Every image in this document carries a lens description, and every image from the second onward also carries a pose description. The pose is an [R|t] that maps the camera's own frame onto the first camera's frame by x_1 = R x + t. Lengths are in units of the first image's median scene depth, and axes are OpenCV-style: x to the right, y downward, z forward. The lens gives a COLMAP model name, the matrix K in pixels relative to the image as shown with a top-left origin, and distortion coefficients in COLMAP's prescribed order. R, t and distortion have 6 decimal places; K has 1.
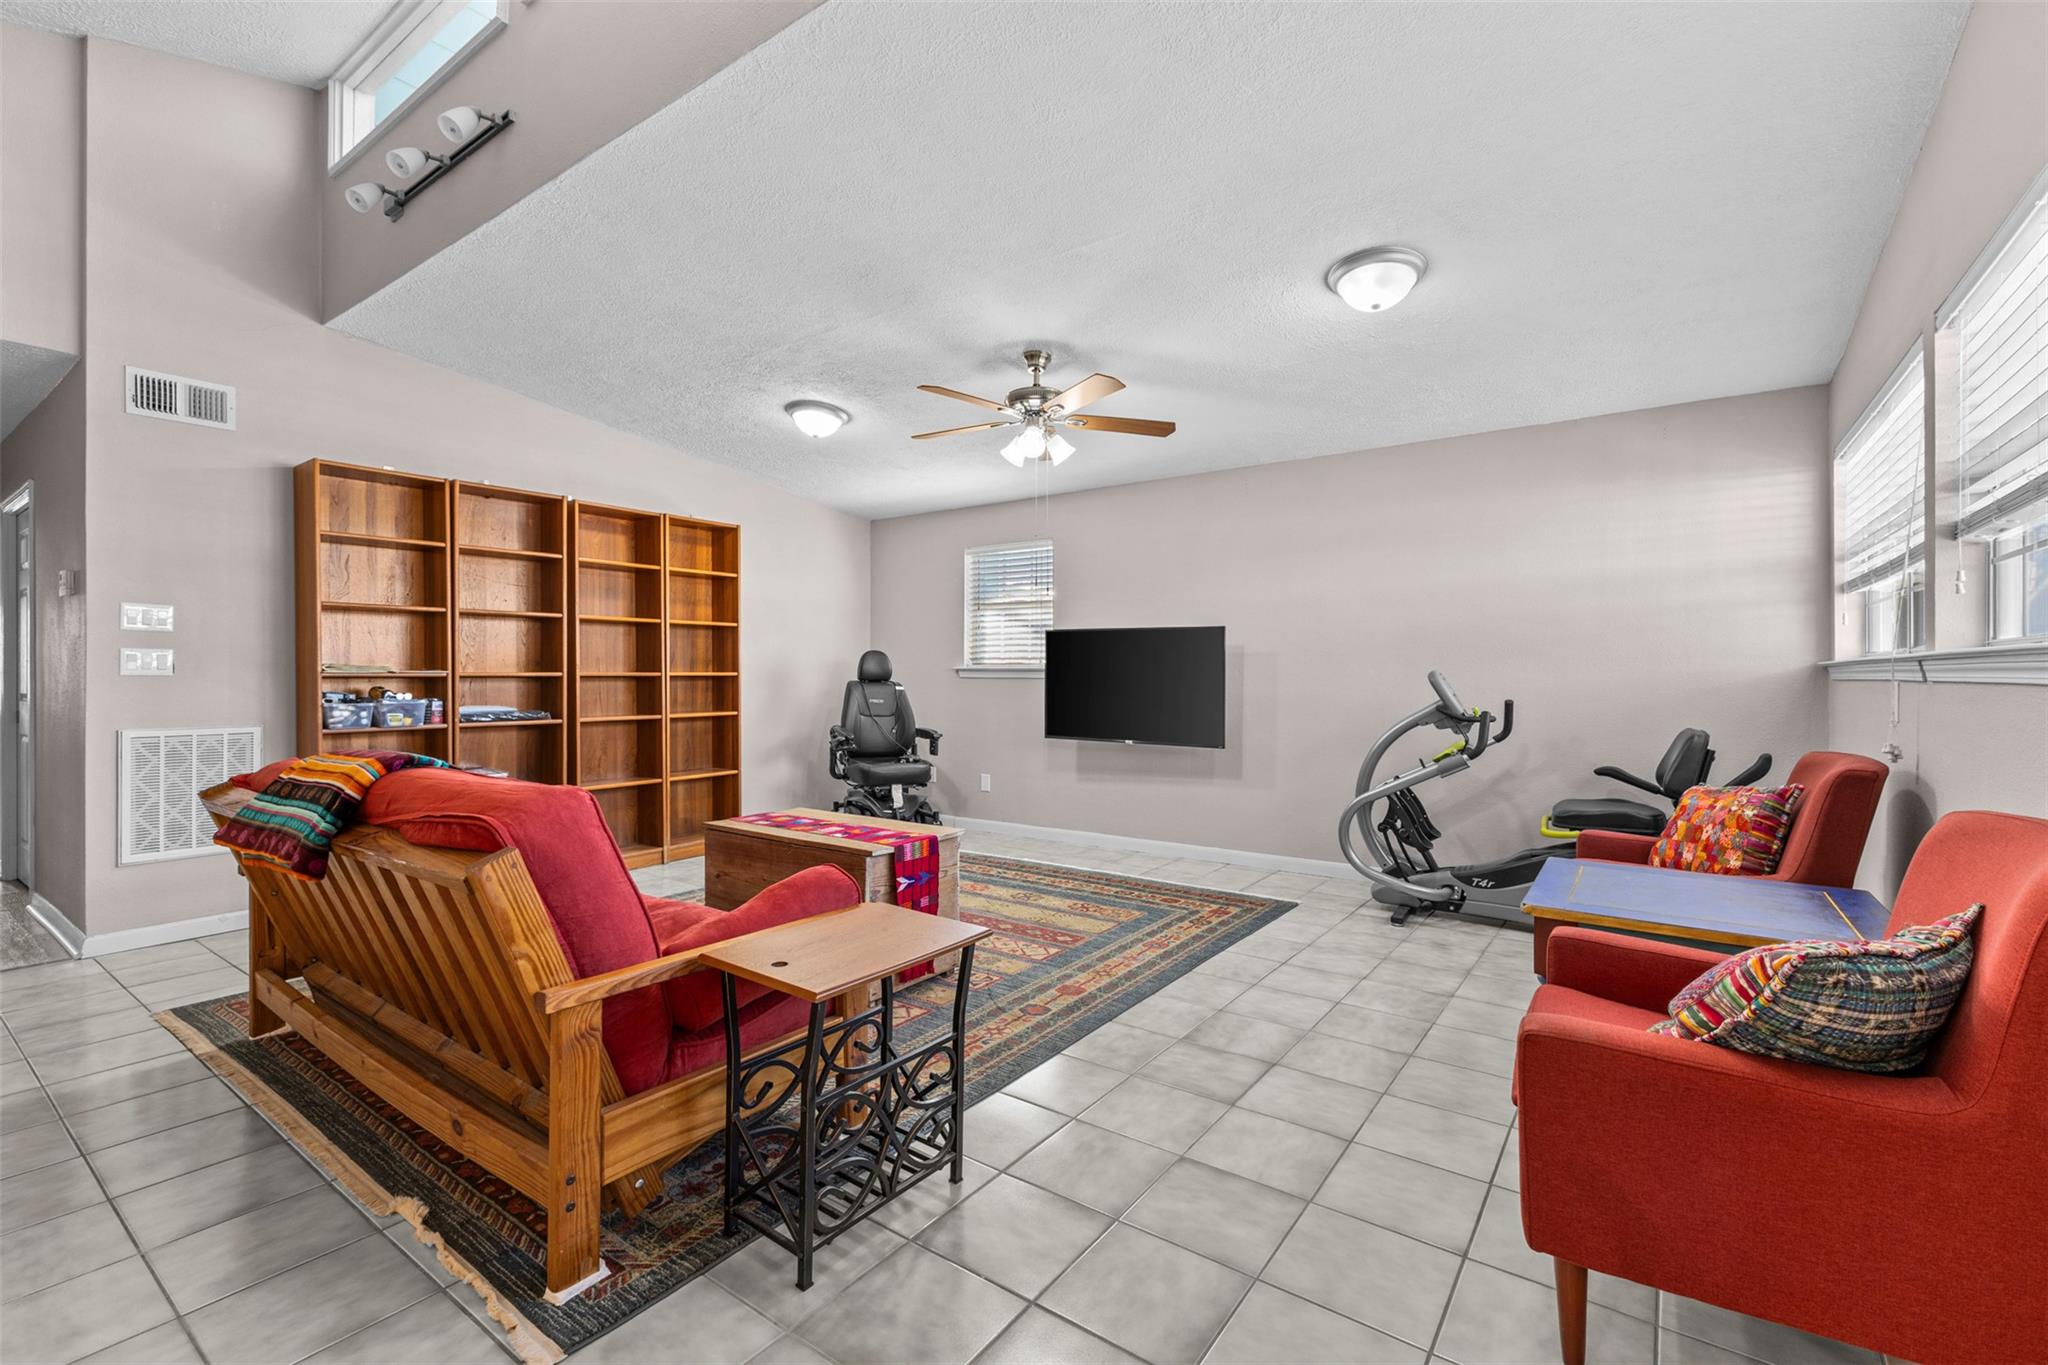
lens RADIAL K [[881.7, 0, 1024.5], [0, 881.7, 680.8], [0, 0, 1]] dist [0.008361, -0.000115]
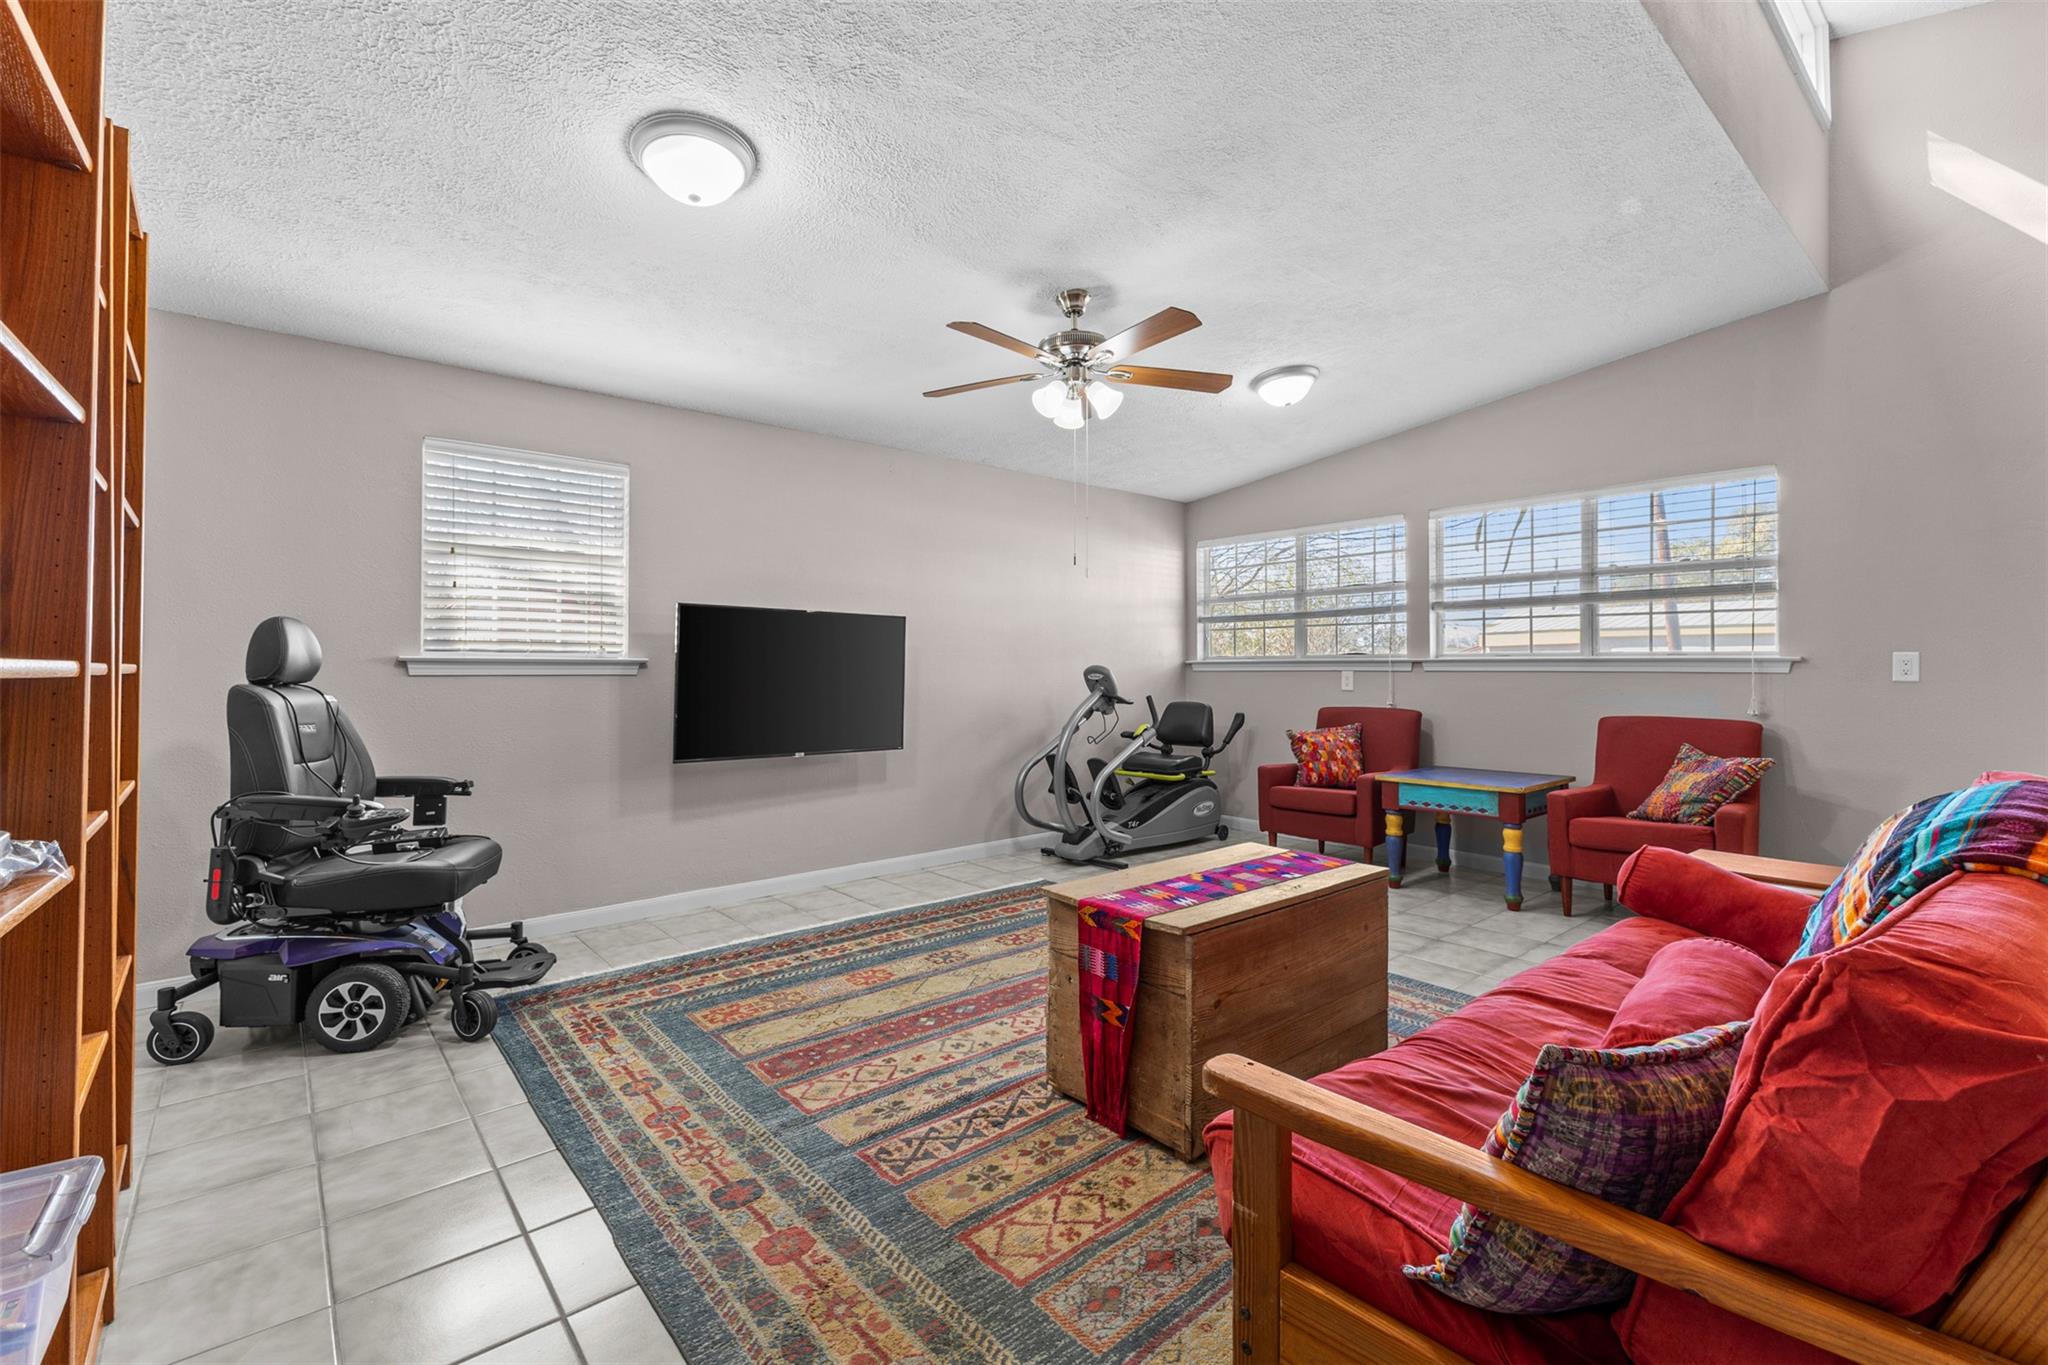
lens RADIAL K [[881.7, 0, 1024.5], [0, 881.7, 680.8], [0, 0, 1]] dist [0.008361, -0.000115]
pose [[0.240540, -0.015156, 0.970521, -0.650797], [0.007654, 0.999877, 0.013718, -0.006880], [-0.970609, 0.004129, 0.240627, 0.658427]]
